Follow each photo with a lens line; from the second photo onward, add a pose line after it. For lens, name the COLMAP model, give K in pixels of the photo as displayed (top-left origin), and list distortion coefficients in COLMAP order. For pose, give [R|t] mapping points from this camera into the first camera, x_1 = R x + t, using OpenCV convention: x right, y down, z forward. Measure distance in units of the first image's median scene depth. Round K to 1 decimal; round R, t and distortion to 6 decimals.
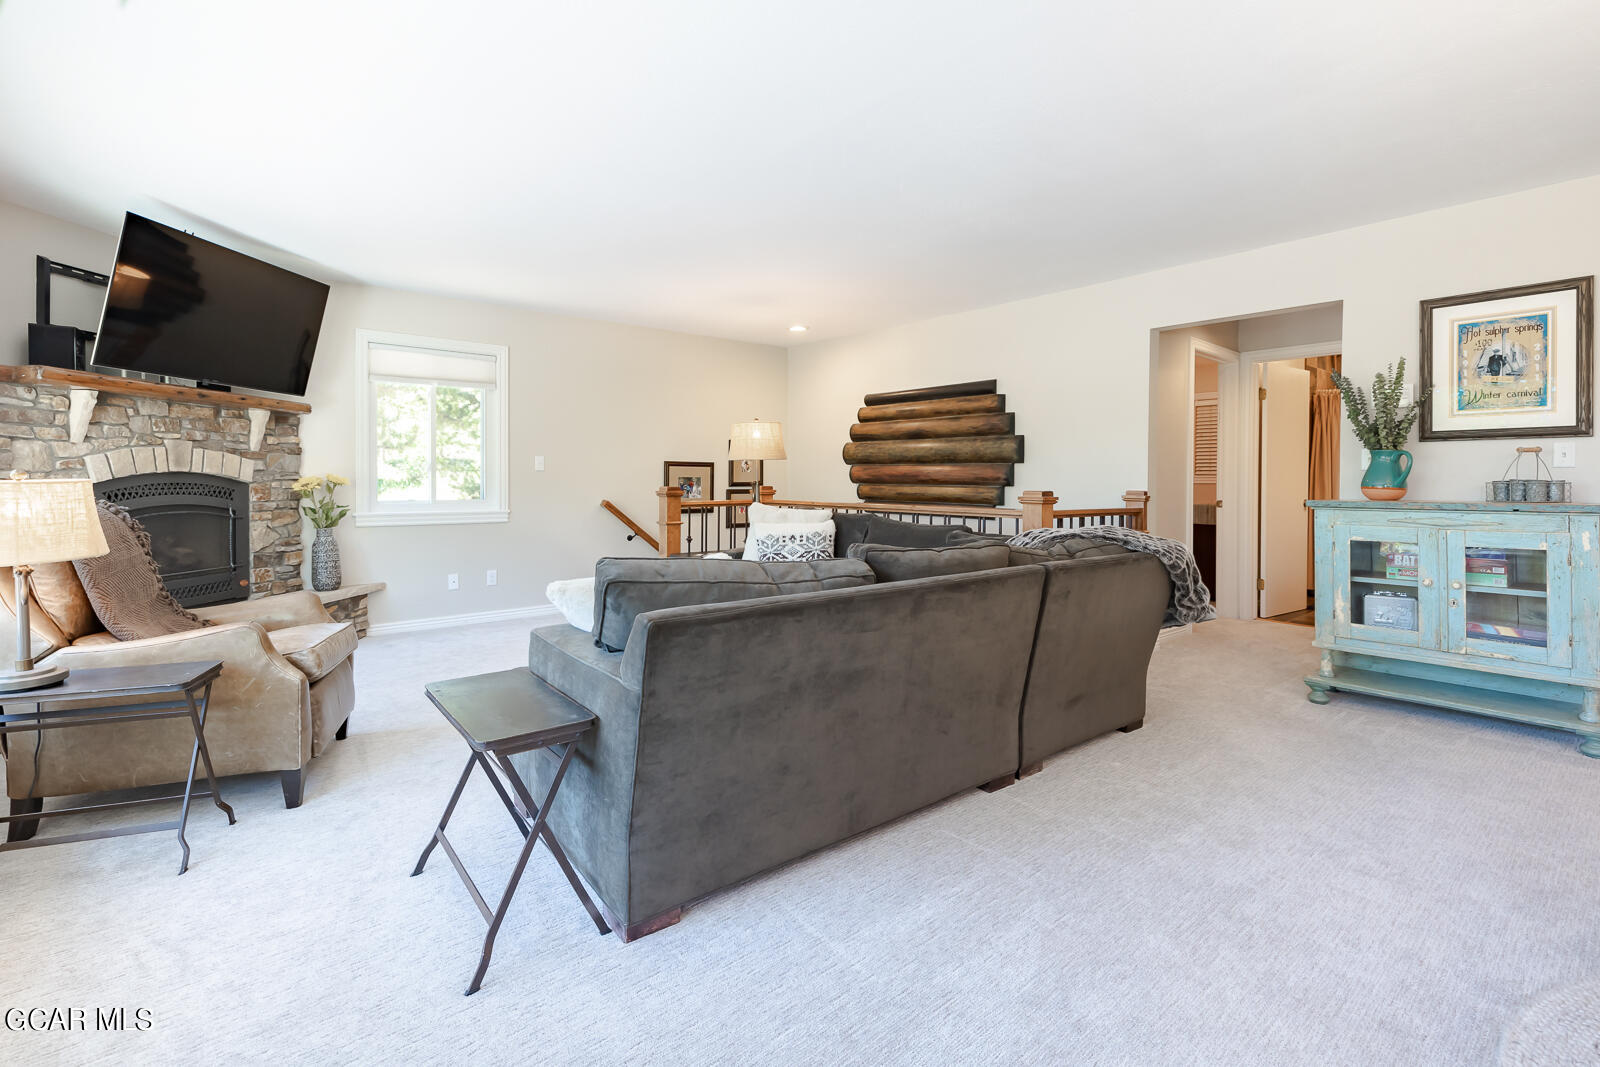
lens RADIAL K [[717.5, 0, 742.4], [0, 717.5, 488.7], [0, 0, 1]] dist [0.000751, -0.000030]
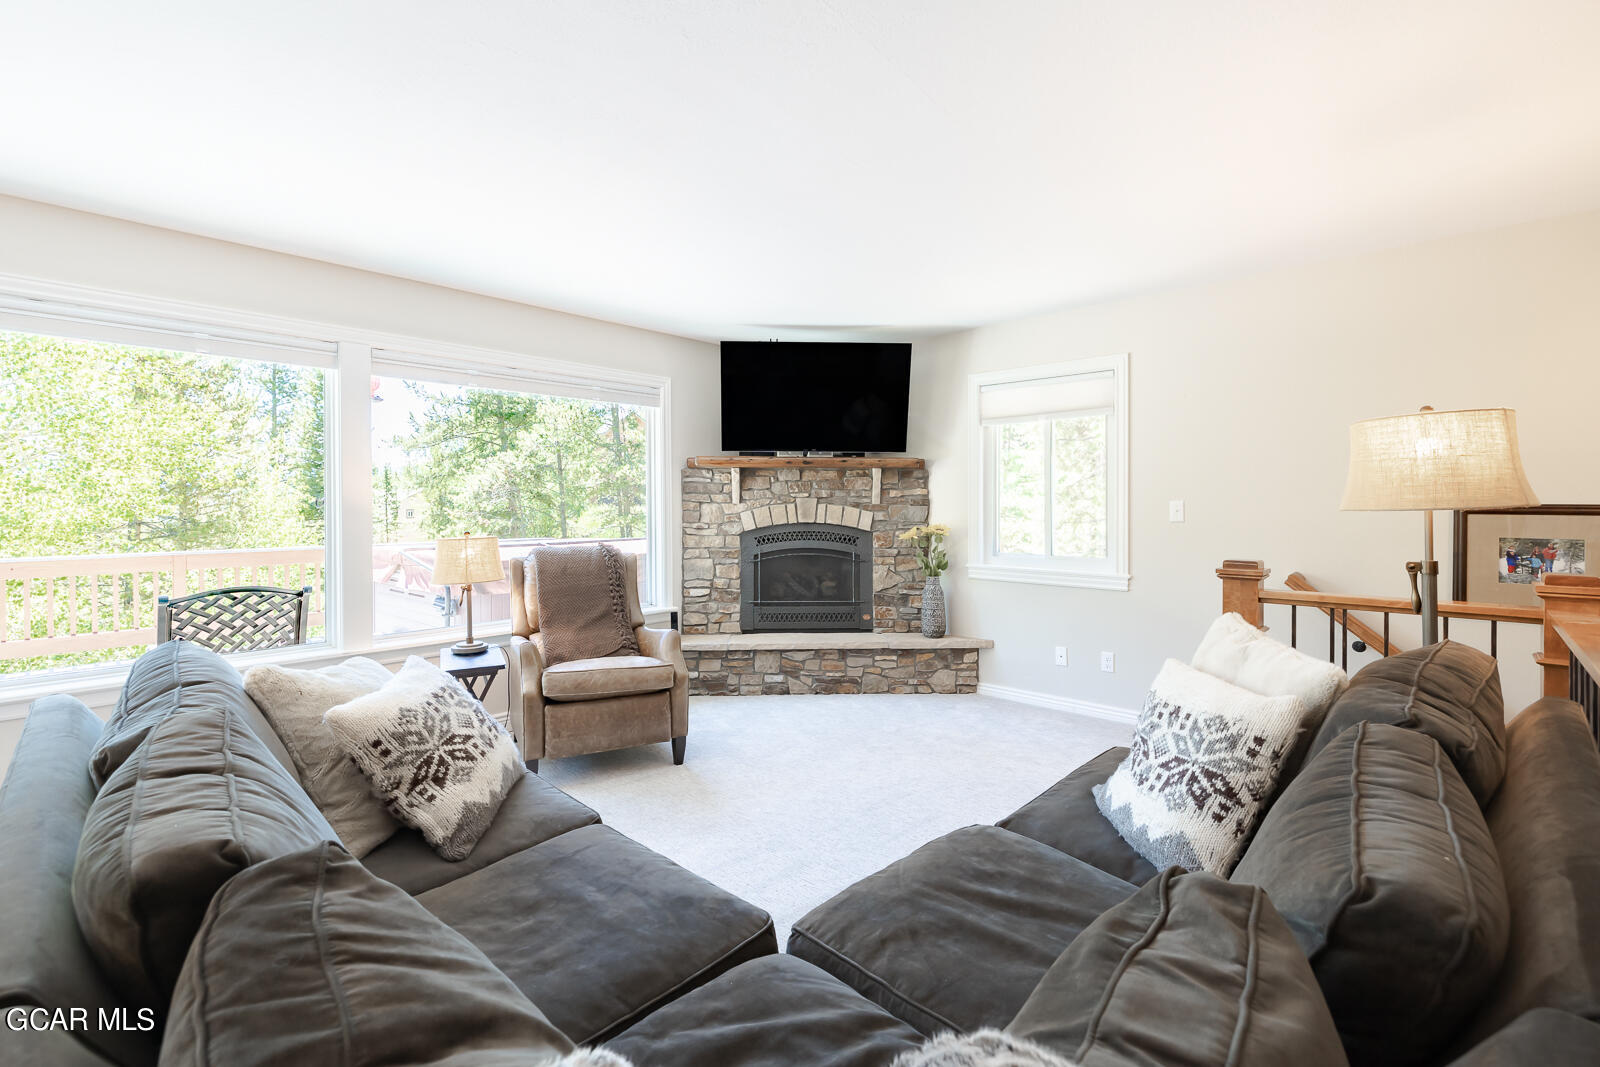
lens RADIAL K [[690.3, 0, 801.8], [0, 690.3, 519.2], [0, 0, 1]] dist [0.003137, 0.000195]
pose [[0.189233, 0.014582, -0.981824, 0.387796], [-0.012823, 0.999841, 0.012378, -0.040677], [0.981848, 0.010248, 0.189390, 0.679047]]
